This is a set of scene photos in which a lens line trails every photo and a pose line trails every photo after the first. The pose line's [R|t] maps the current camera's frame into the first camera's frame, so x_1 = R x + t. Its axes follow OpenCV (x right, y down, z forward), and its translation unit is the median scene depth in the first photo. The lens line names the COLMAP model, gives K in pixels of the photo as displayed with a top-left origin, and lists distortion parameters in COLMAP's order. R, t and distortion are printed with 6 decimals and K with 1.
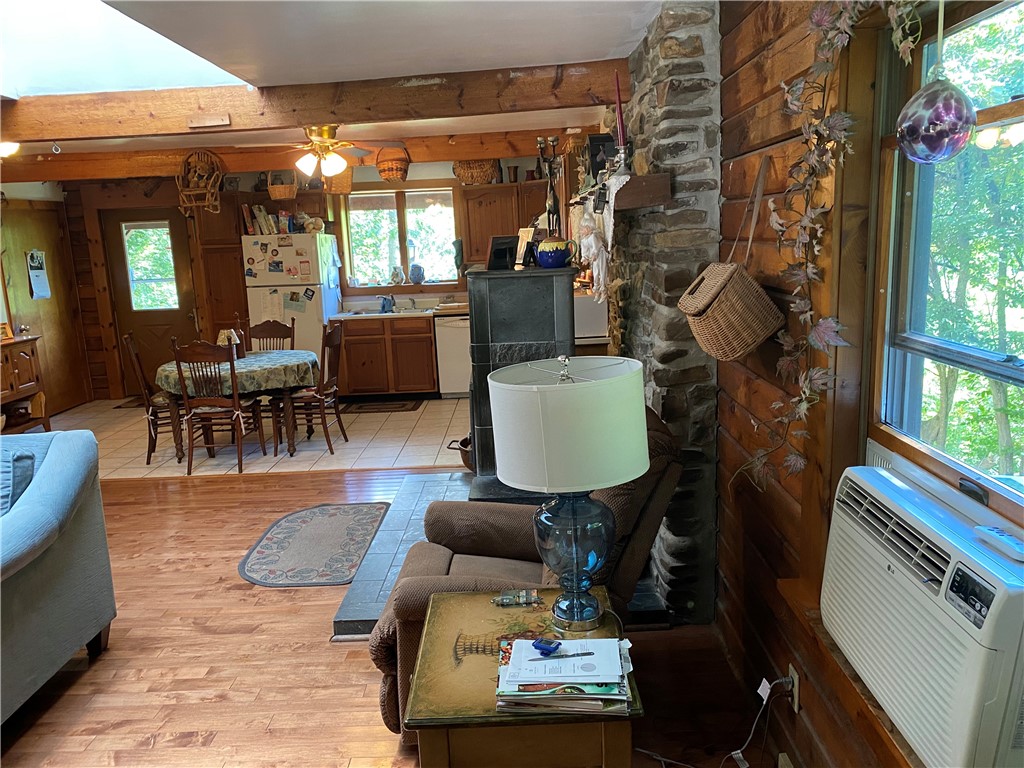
lens RADIAL K [[781.4, 0, 508.9], [0, 781.4, 380.9], [0, 0, 1]] dist [0.011805, -0.005826]
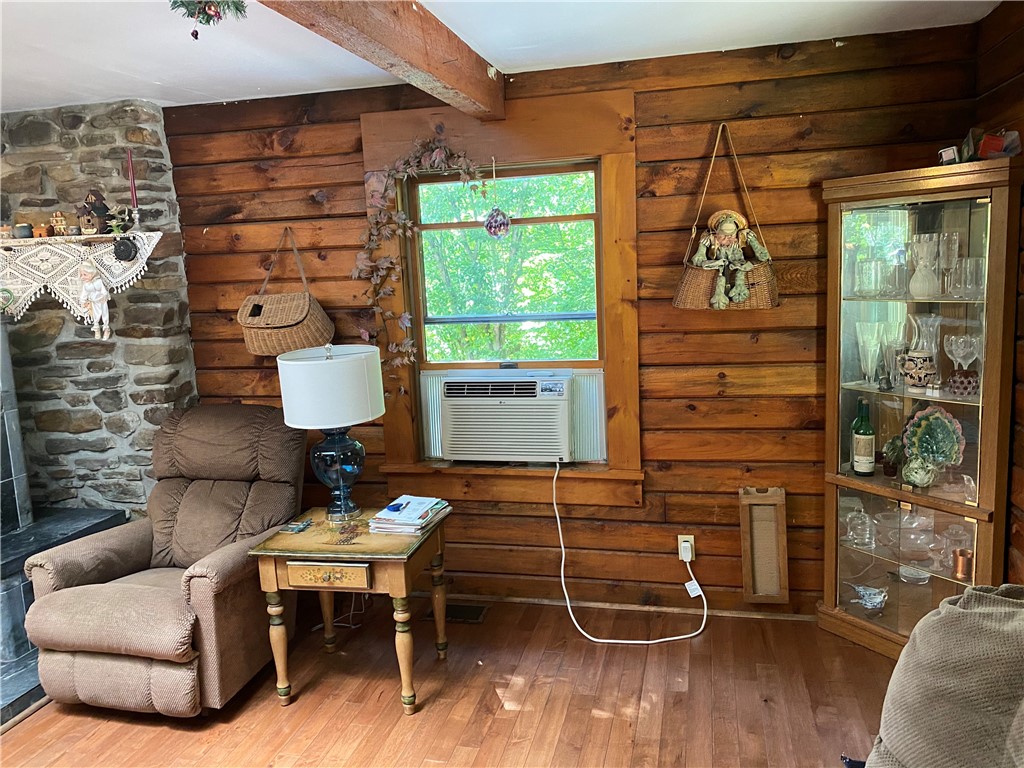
lens RADIAL K [[781.4, 0, 513.0], [0, 781.4, 381.3], [0, 0, 1]] dist [0.011805, -0.005826]
pose [[0.224557, -0.112331, 0.967965, -0.482830], [0.215675, 0.974428, 0.063047, 0.008171], [-0.950294, 0.194609, 0.243042, 0.097154]]
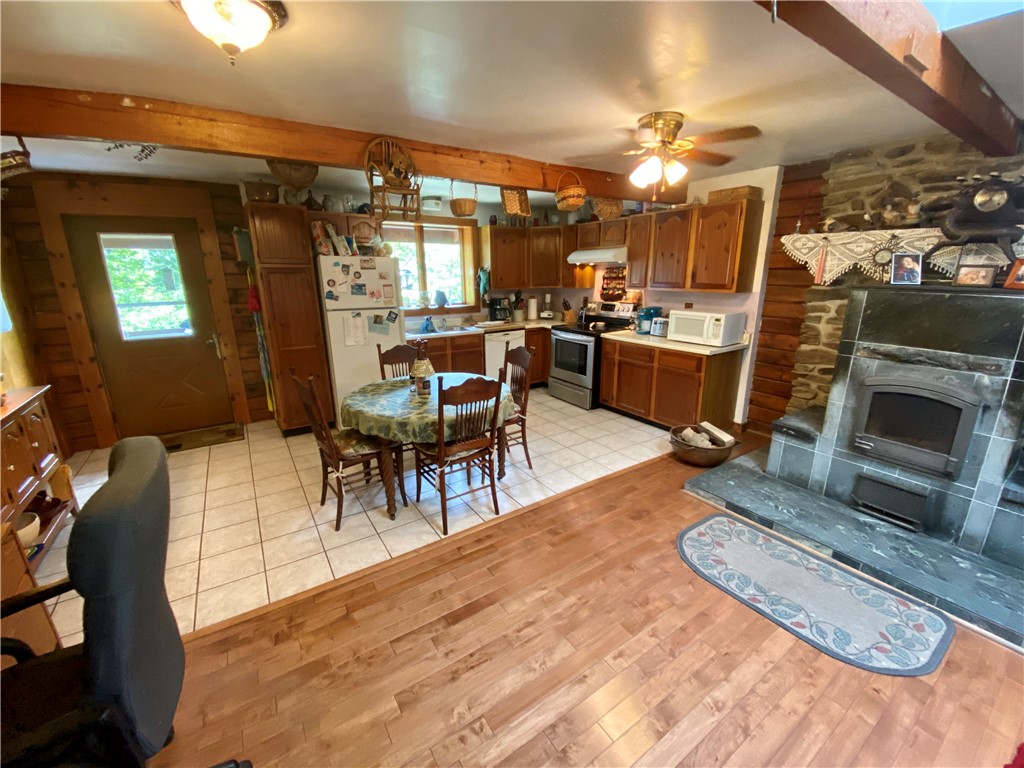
lens RADIAL K [[417.0, 0, 514.0], [0, 417.0, 386.3], [0, 0, 1]] dist [0.008243, -0.012889]
pose [[0.825882, -0.112095, 0.552587, -0.603641], [0.075878, 0.993220, 0.088075, -0.076533], [-0.558714, -0.030810, 0.828788, 0.615337]]
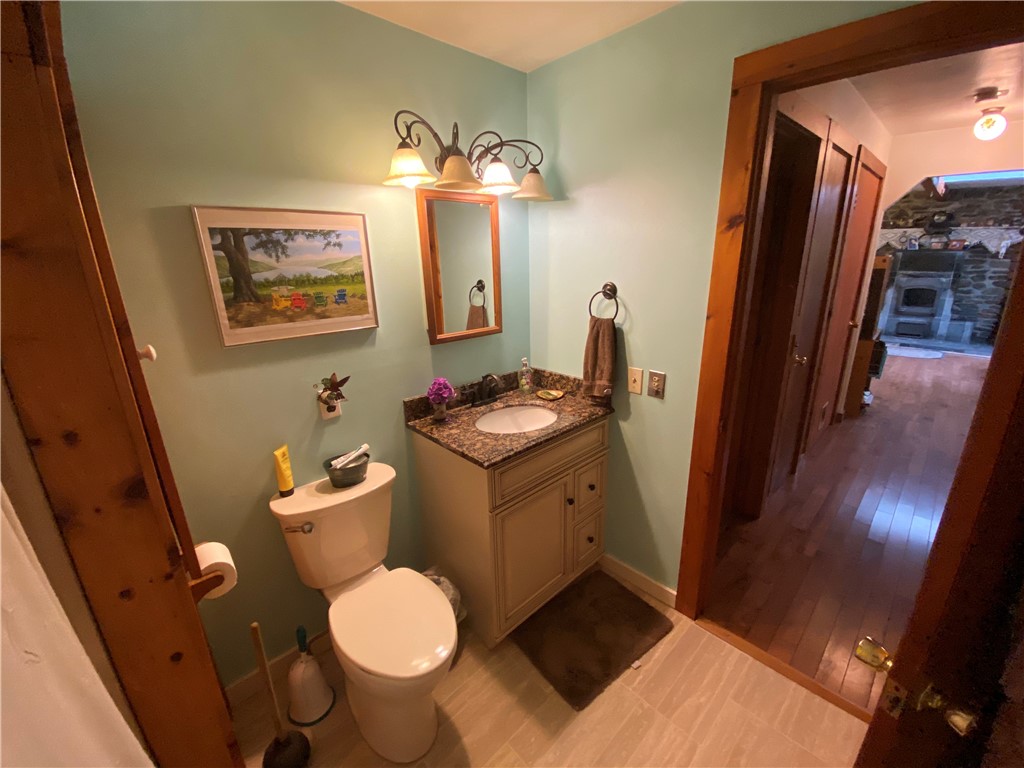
lens RADIAL K [[417.0, 0, 513.3], [0, 417.0, 385.1], [0, 0, 1]] dist [0.008243, -0.012889]
pose [[0.718156, -0.181325, 0.671843, -1.744395], [0.123768, 0.983345, 0.133098, -0.029550], [-0.684787, -0.012433, 0.728637, 0.666073]]
